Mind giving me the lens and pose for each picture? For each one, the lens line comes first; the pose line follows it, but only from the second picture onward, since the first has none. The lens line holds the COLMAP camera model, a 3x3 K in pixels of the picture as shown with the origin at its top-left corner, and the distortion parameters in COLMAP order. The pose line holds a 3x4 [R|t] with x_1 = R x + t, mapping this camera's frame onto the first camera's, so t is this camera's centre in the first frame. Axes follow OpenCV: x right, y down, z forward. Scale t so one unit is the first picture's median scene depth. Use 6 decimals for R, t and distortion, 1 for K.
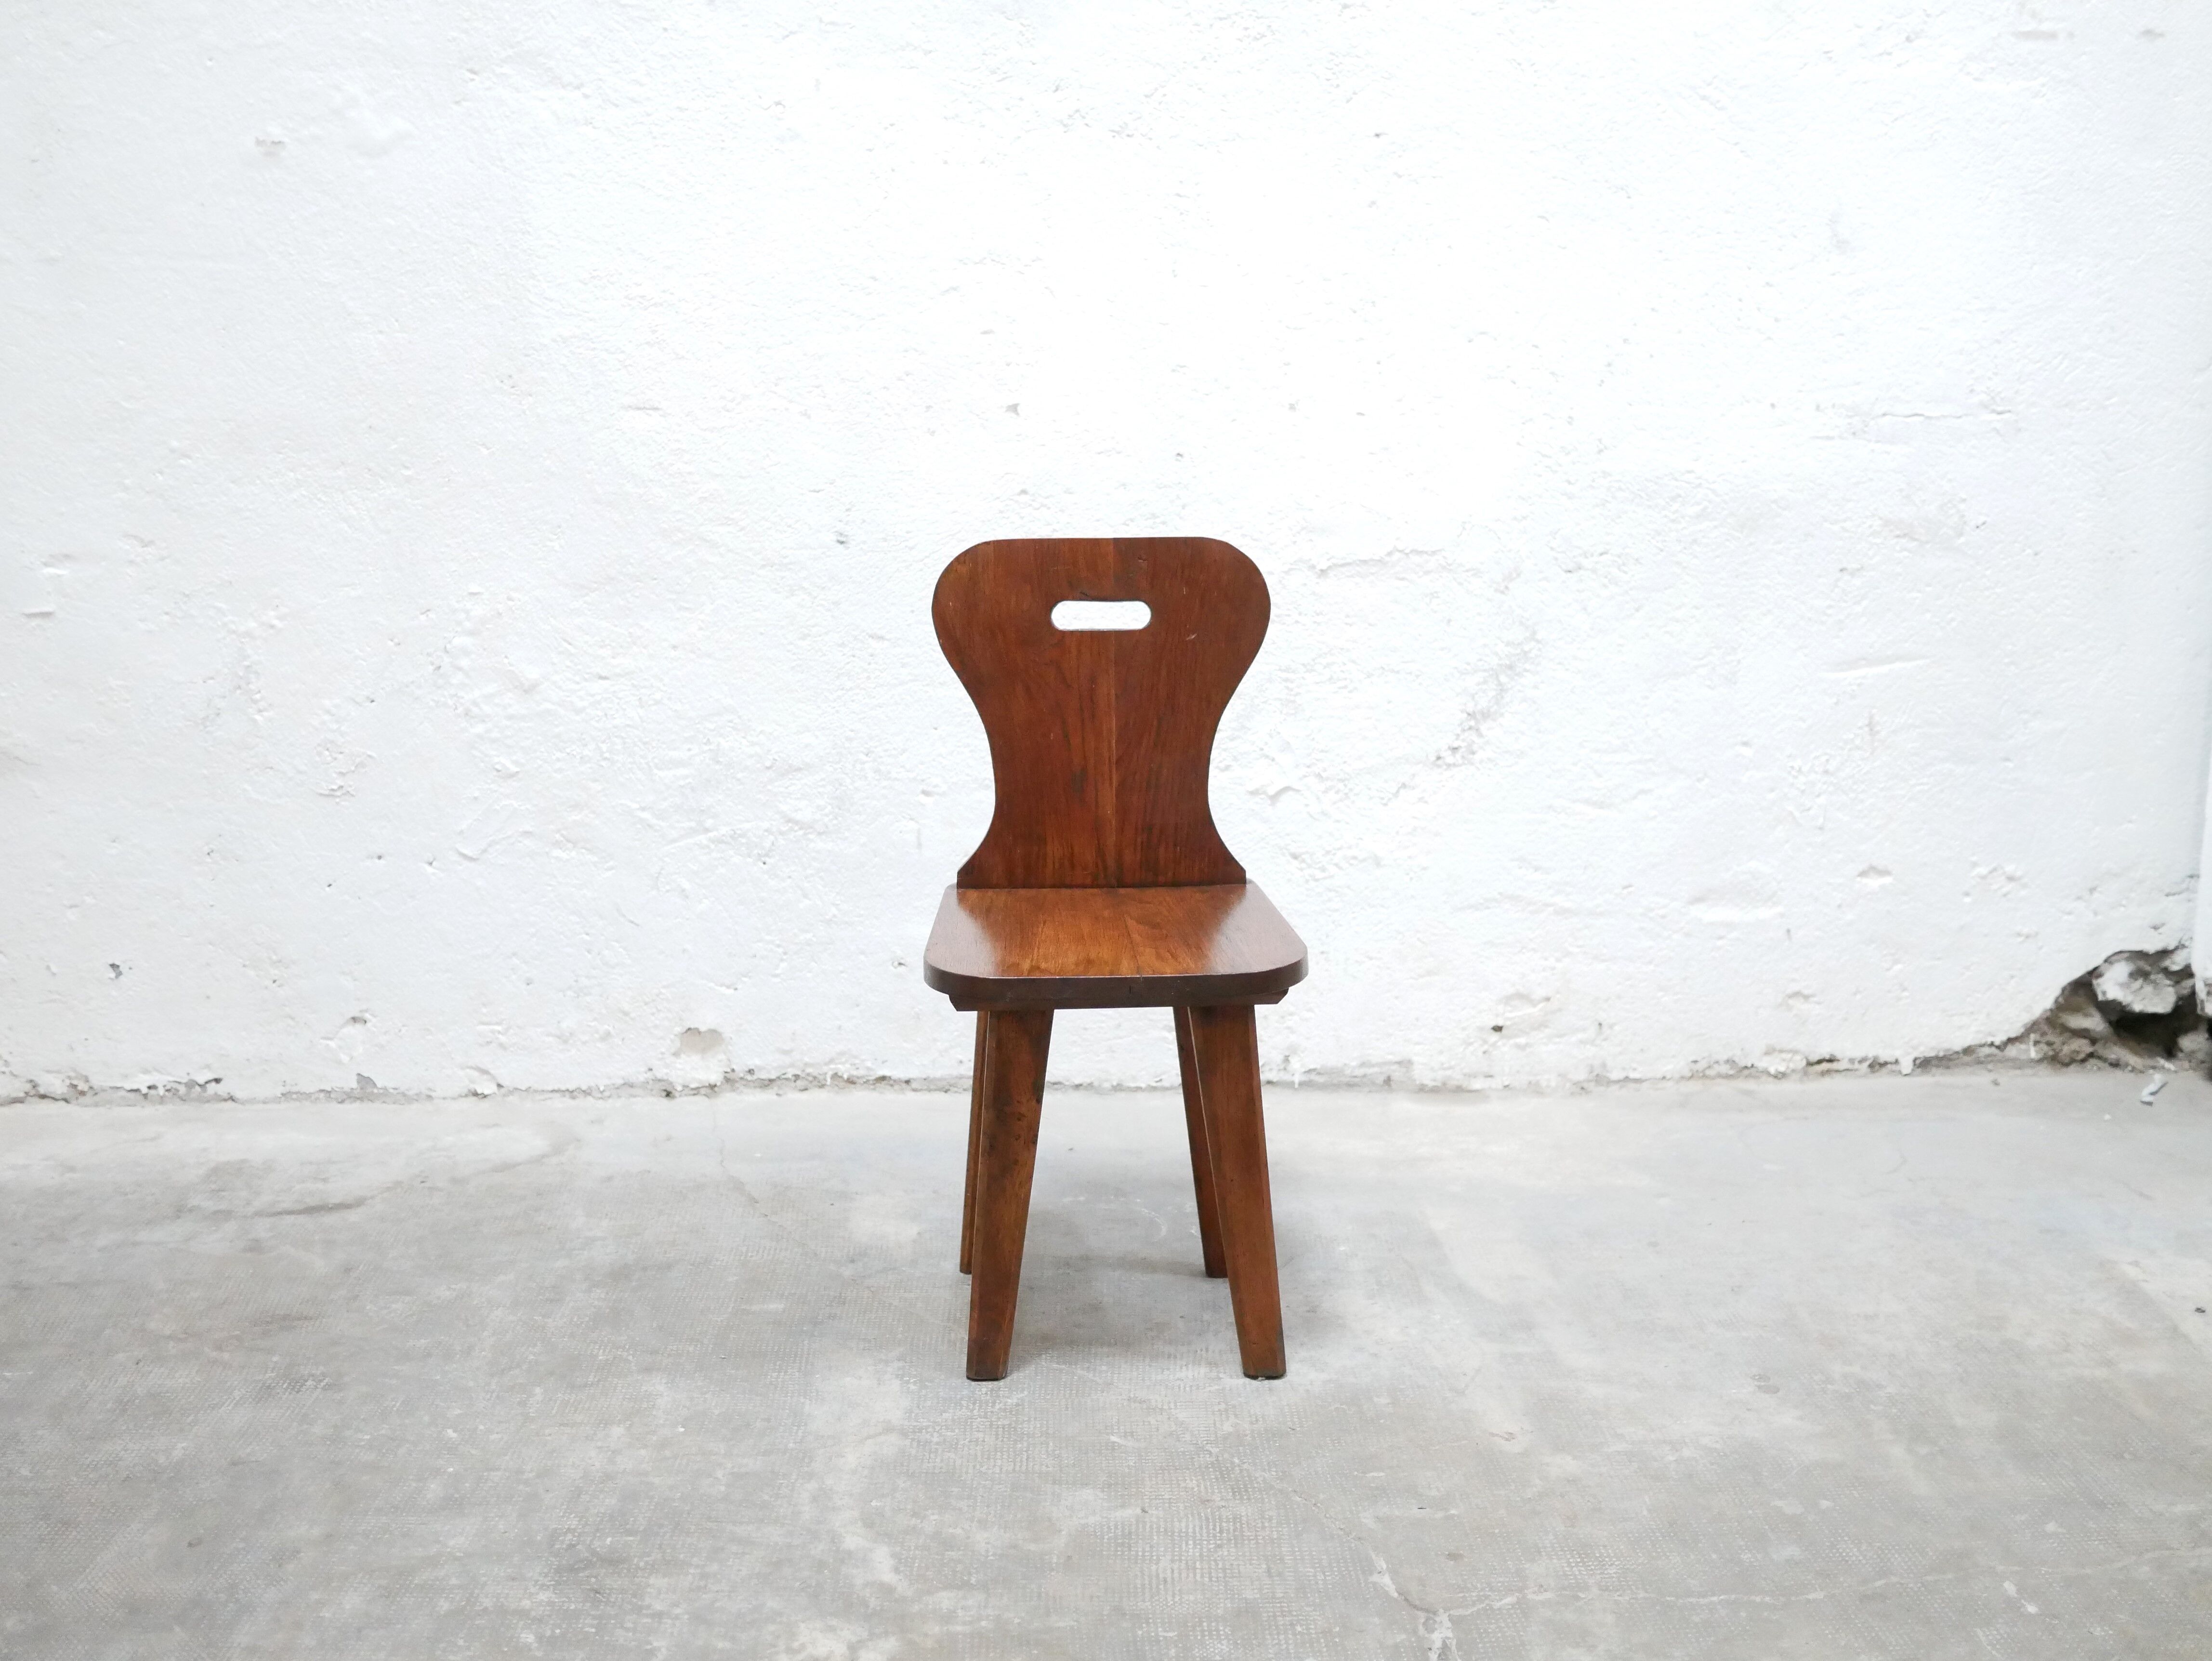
lens RADIAL K [[2494.7, 0, 1103.9], [0, 2494.7, 836.8], [0, 0, 1]] dist [-0.021696, 0.037159]
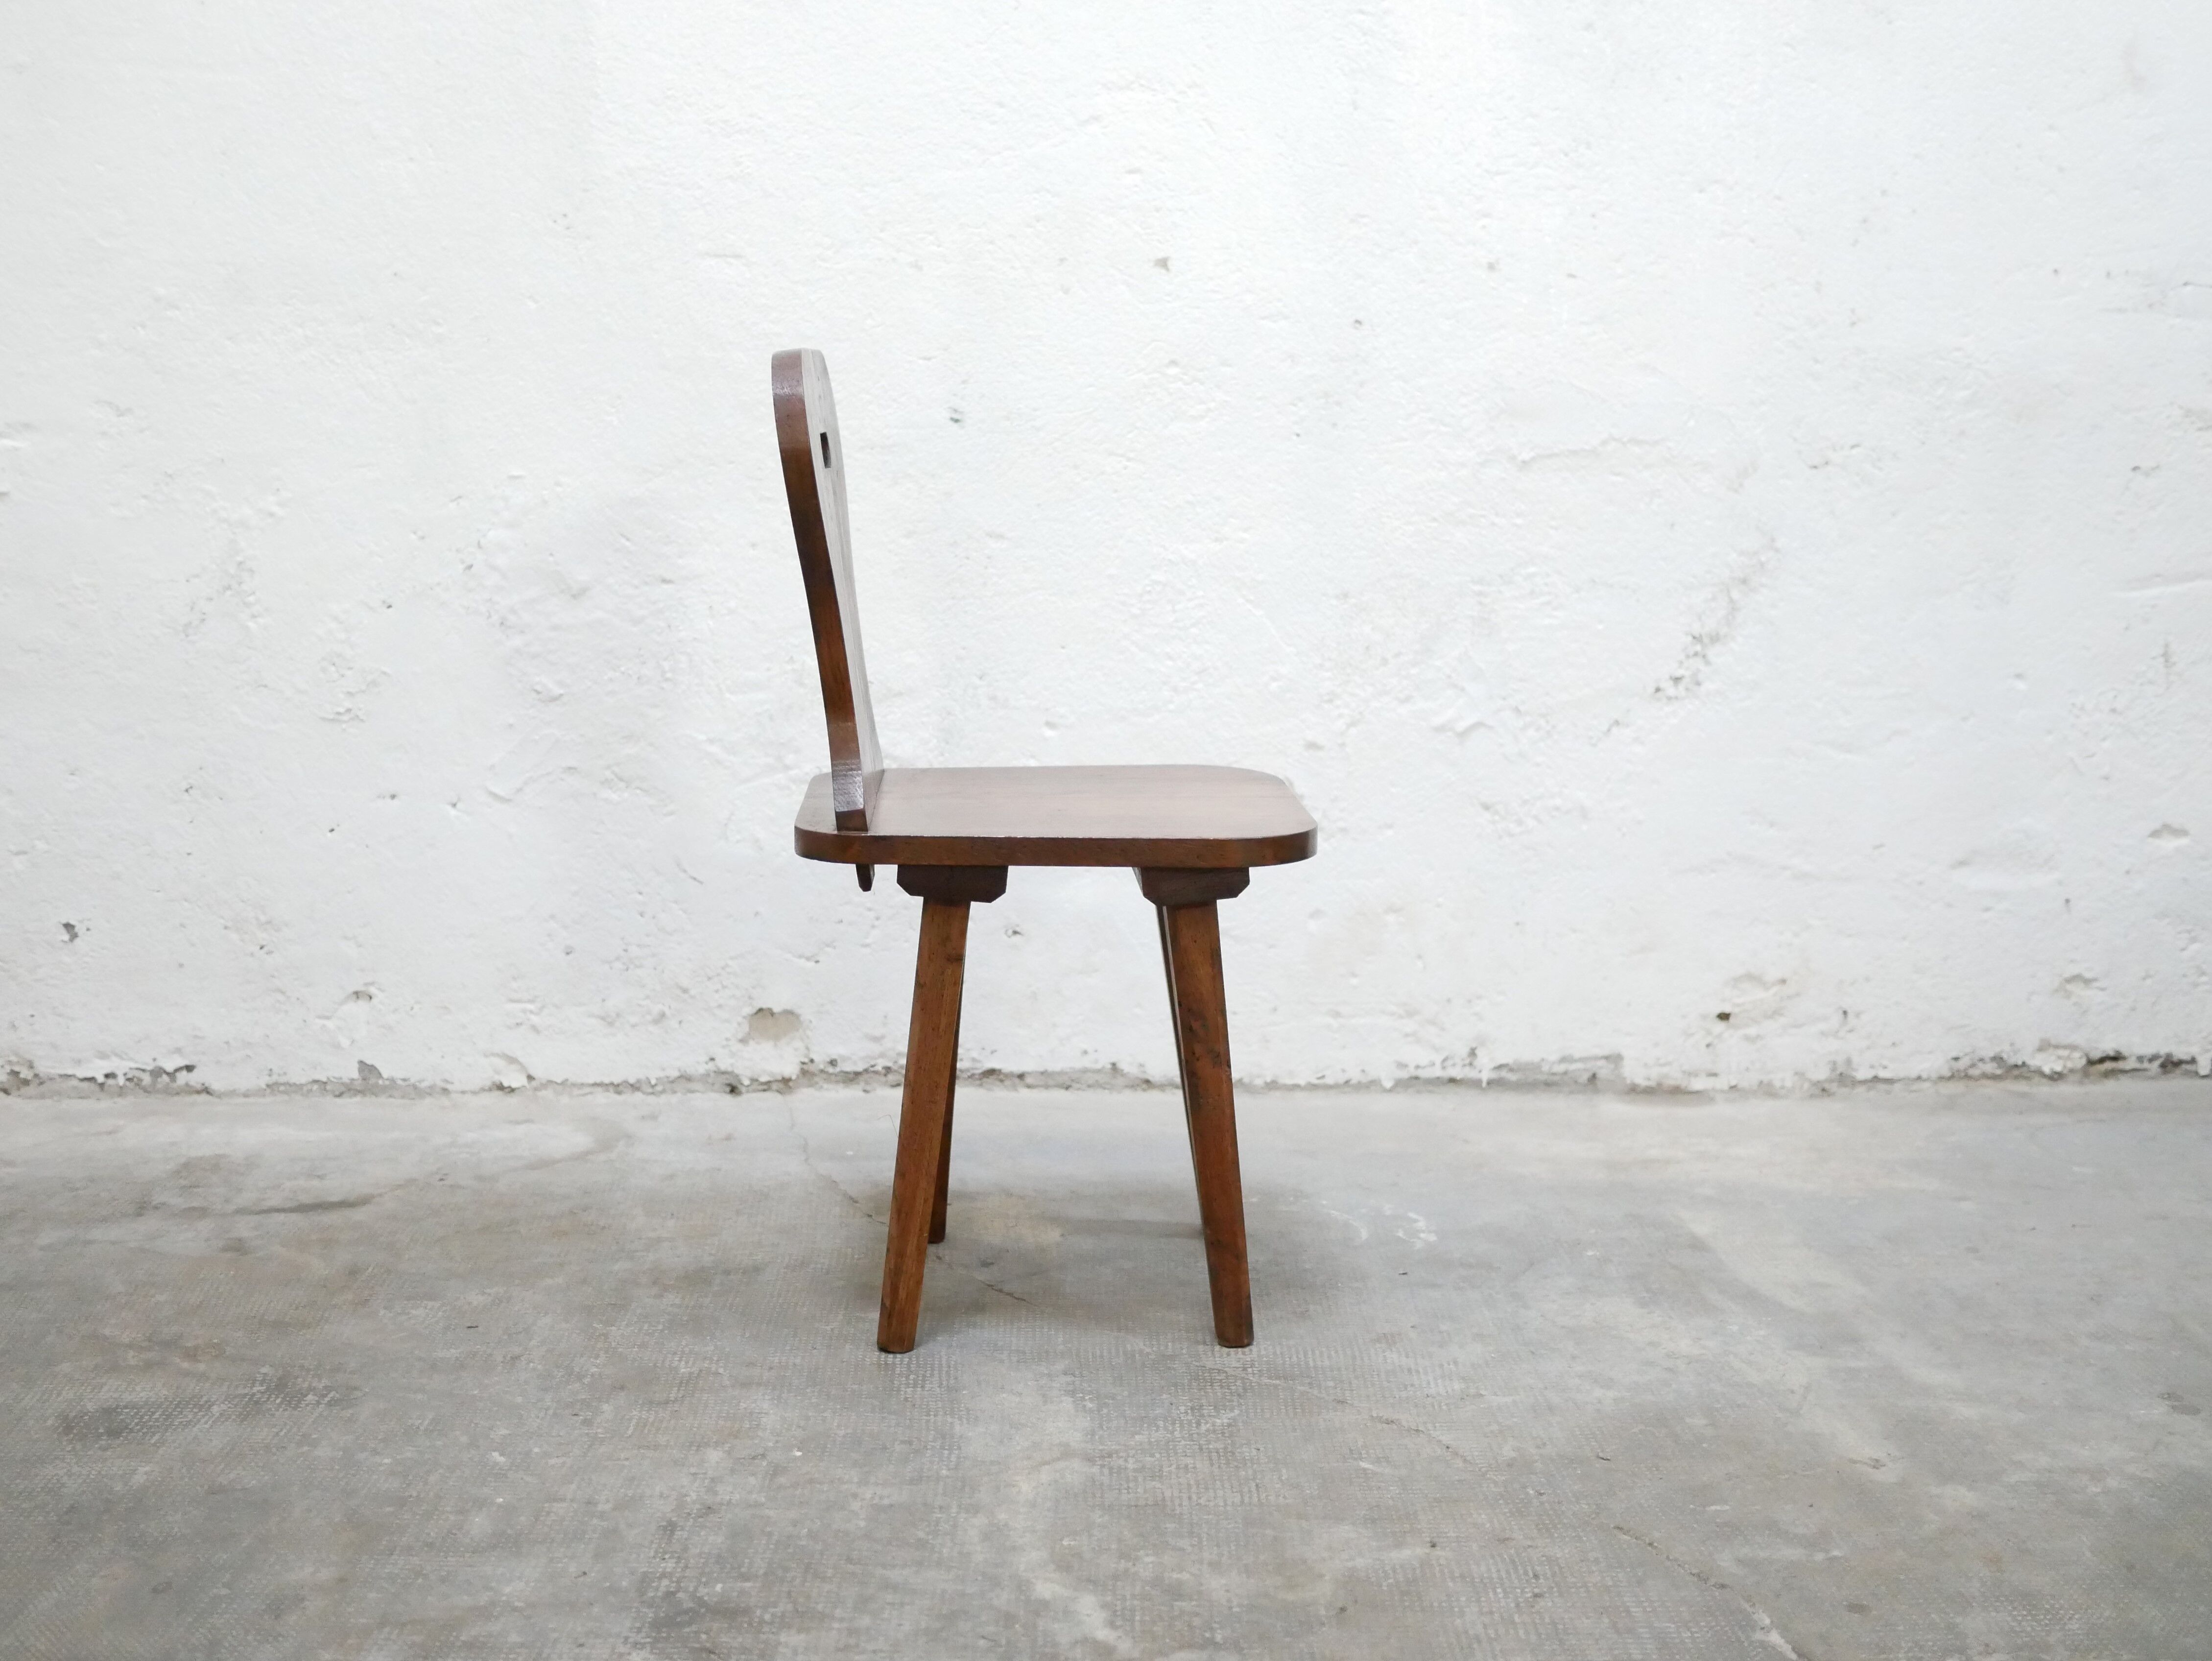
lens RADIAL K [[2531.0, 0, 1106.0], [0, 2531.0, 830.5], [0, 0, 1]] dist [-0.022881, 0.037334]
pose [[0.999901, 0.006044, 0.012684, -0.064165], [-0.005297, 0.998293, -0.058169, 0.068185], [-0.013014, 0.058096, 0.998226, 0.157171]]
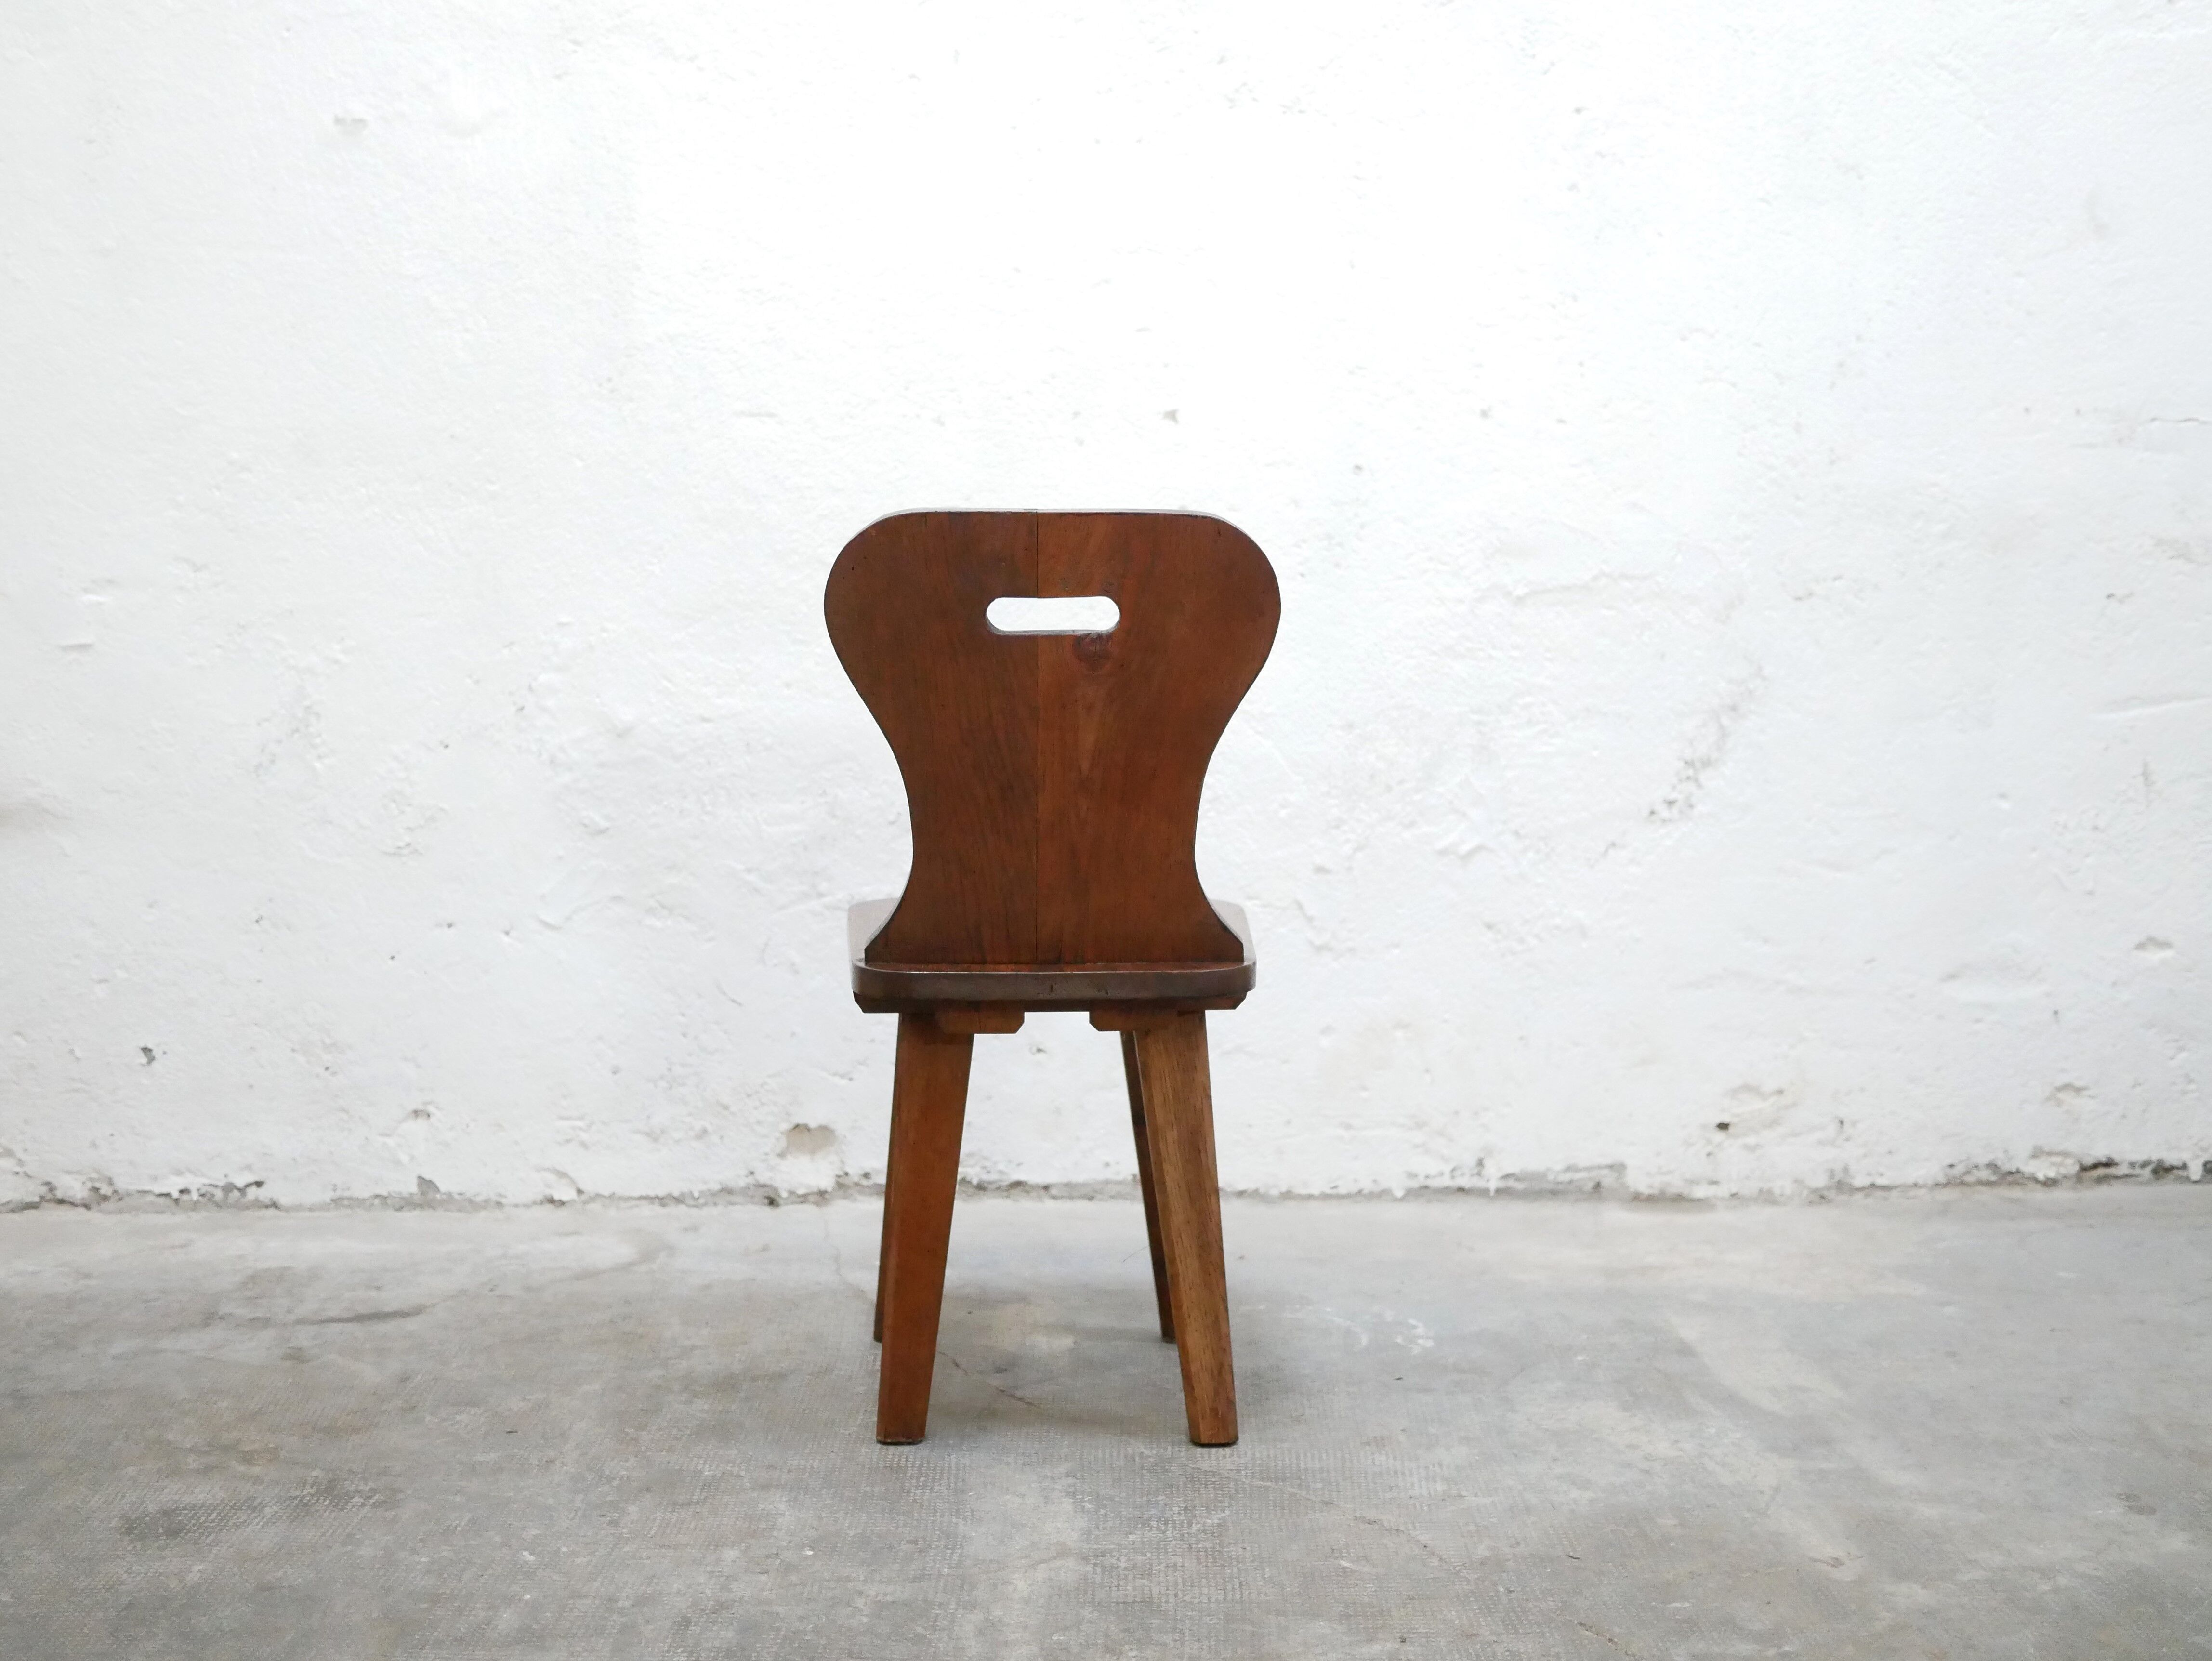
lens RADIAL K [[2491.7, 0, 1106.0], [0, 2491.7, 830.5], [0, 0, 1]] dist [-0.022031, 0.034130]
pose [[0.999803, -0.002816, -0.019650, -0.042036], [0.000865, 0.995127, -0.098595, 0.062512], [0.019832, 0.098559, 0.994934, 0.127685]]
